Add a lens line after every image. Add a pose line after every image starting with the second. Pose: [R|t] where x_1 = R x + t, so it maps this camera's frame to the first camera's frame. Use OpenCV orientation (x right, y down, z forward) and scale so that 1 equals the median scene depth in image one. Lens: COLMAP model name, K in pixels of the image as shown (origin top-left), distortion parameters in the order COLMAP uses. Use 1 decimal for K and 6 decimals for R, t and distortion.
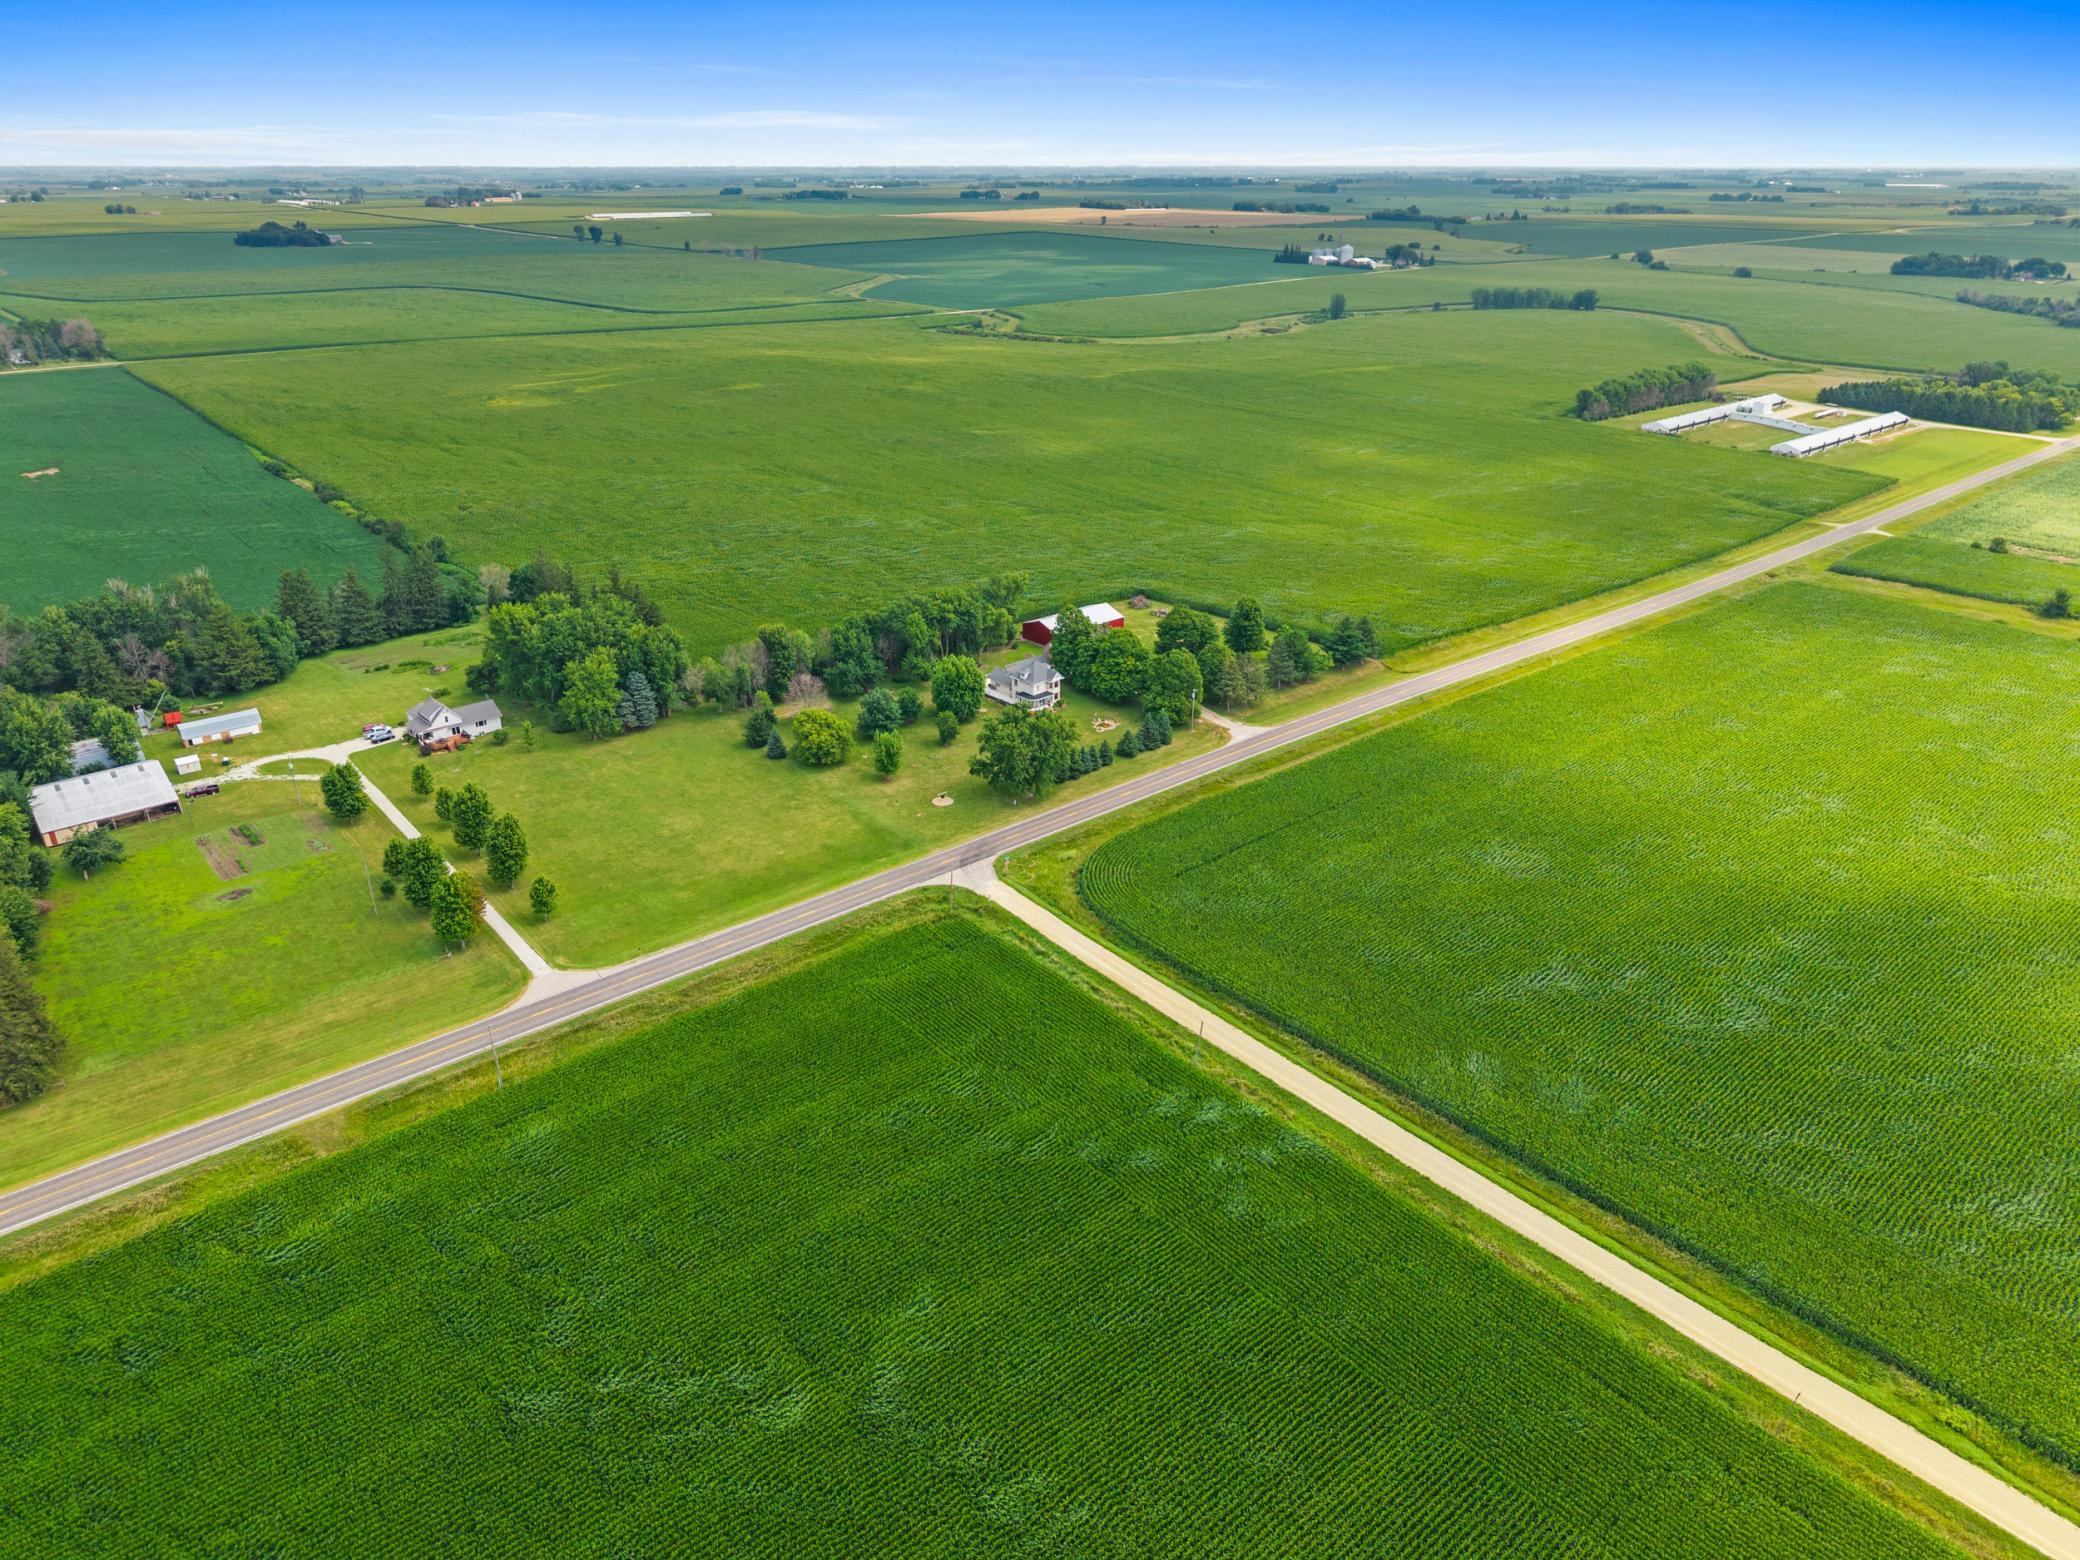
lens RADIAL K [[1393.7, 0, 1040.0], [0, 1393.7, 780.0], [0, 0, 1]] dist [0.021171, -0.018587]
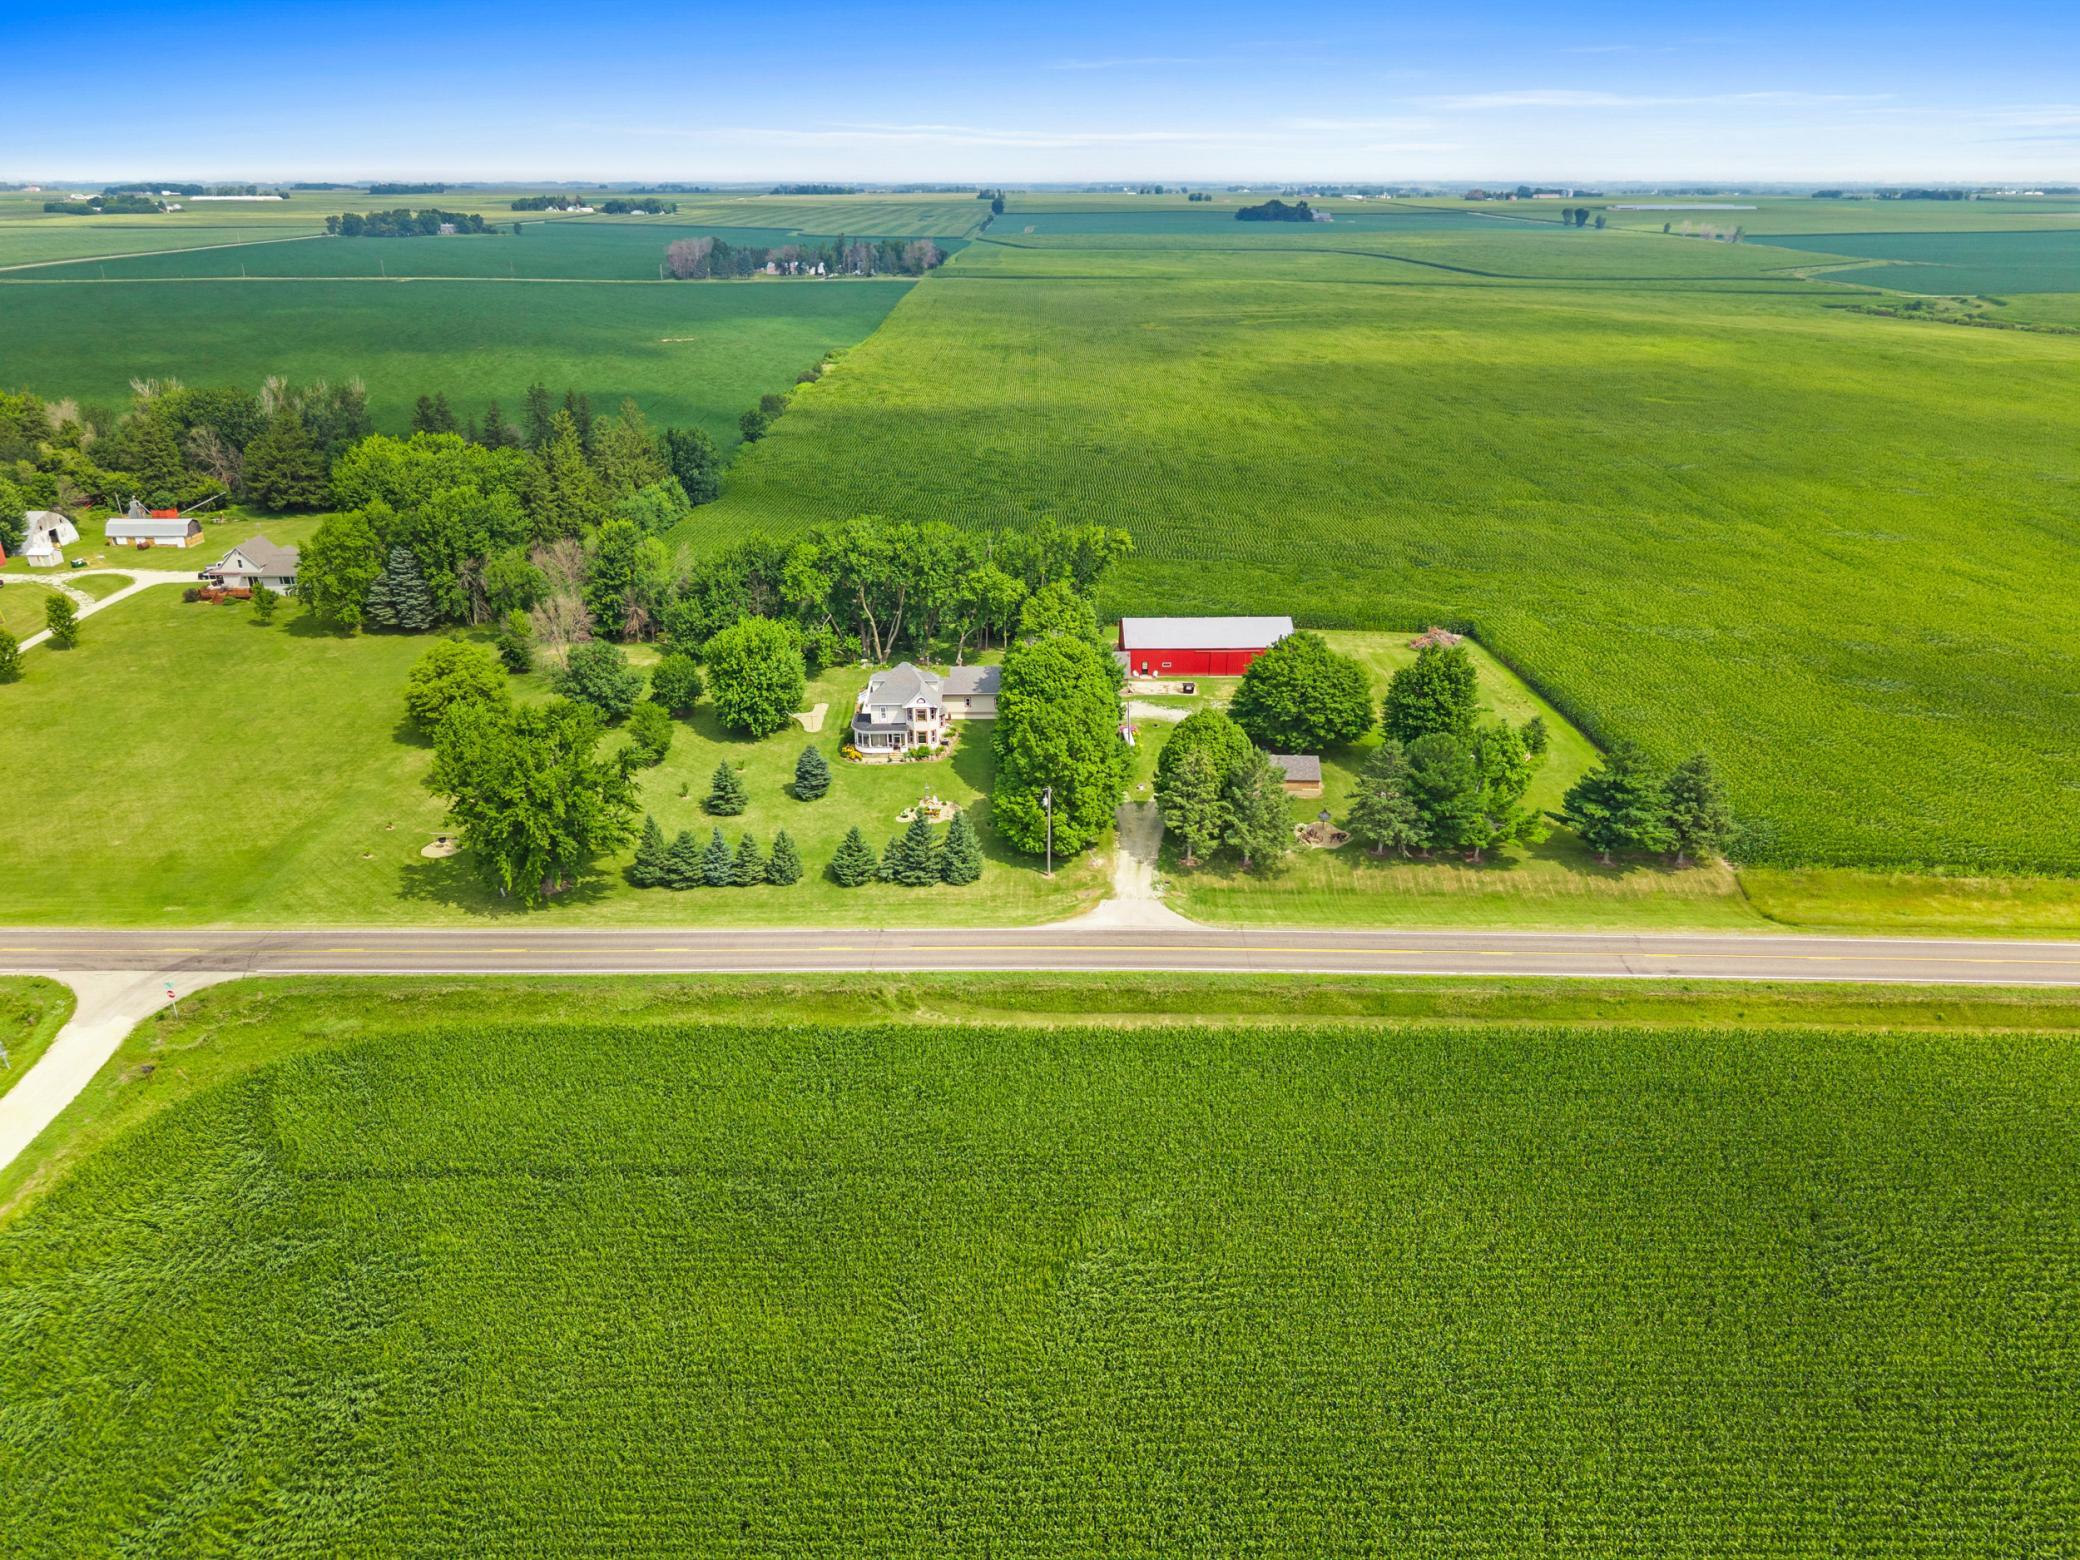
lens RADIAL K [[1393.7, 0, 1040.0], [0, 1393.7, 780.0], [0, 0, 1]] dist [0.021171, -0.018587]
pose [[0.757556, 0.260244, -0.598650, 0.377688], [-0.266957, 0.960408, 0.079689, -0.102945], [0.595687, 0.099444, 0.797037, 0.635858]]
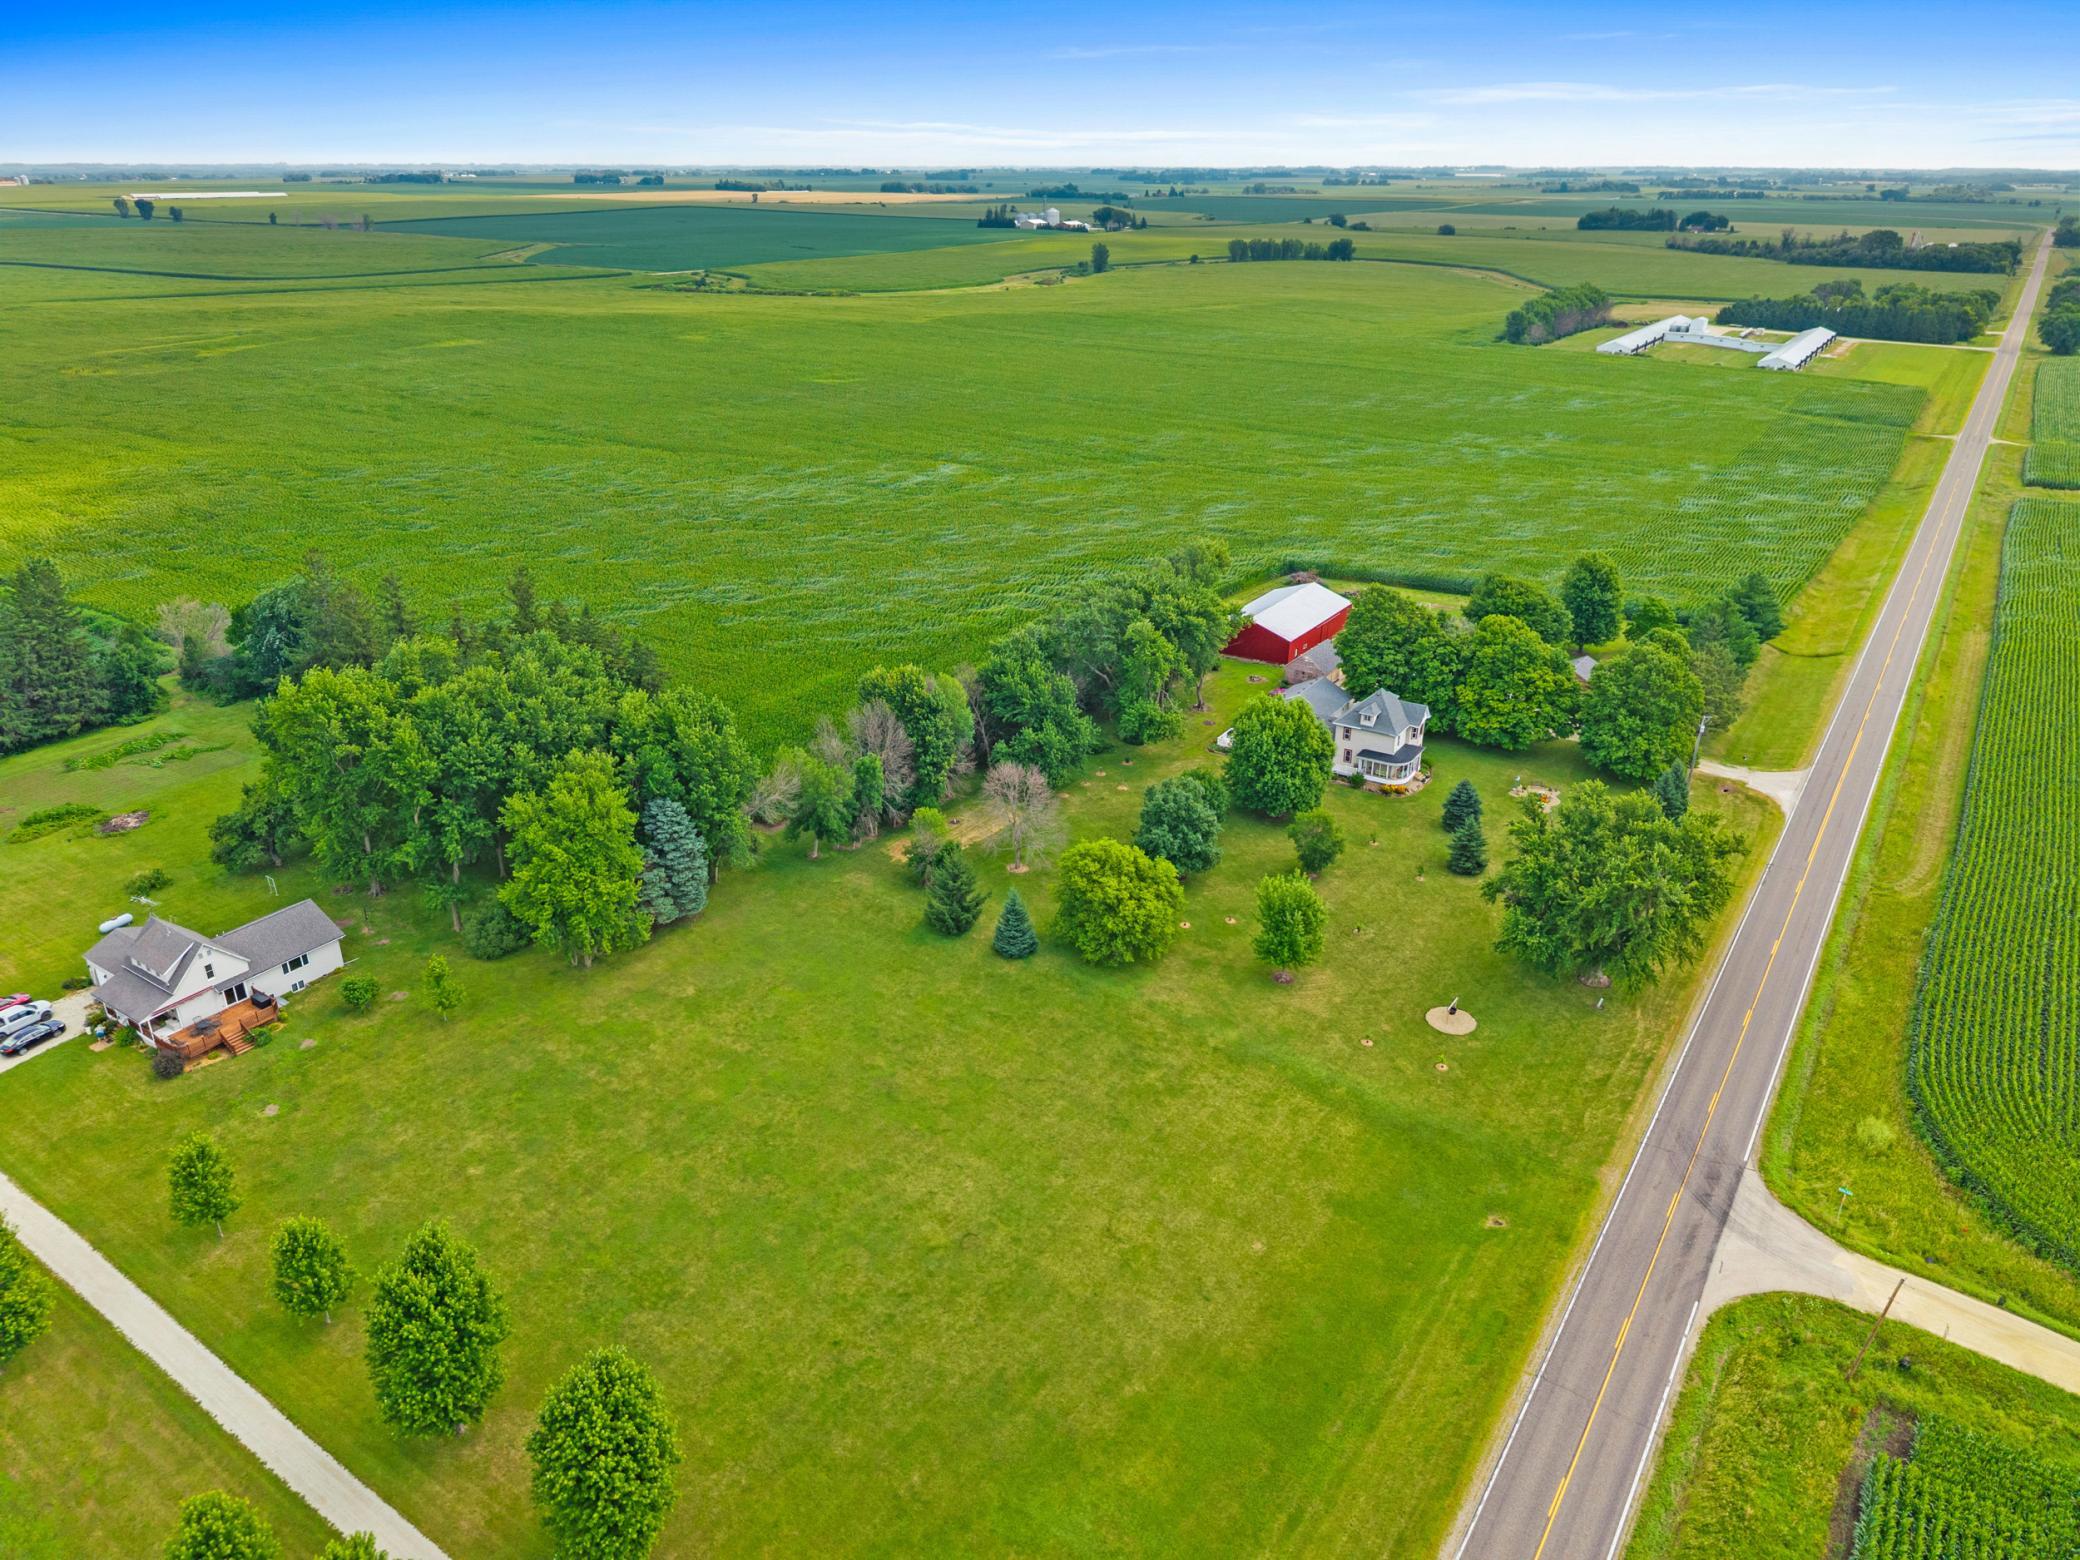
lens RADIAL K [[1393.7, 0, 1040.0], [0, 1393.7, 780.0], [0, 0, 1]] dist [0.021171, -0.018587]
pose [[0.965573, -0.104890, 0.238048, -0.272402], [0.105149, 0.994388, 0.011646, -0.074586], [-0.237933, 0.013785, 0.971184, 0.527983]]
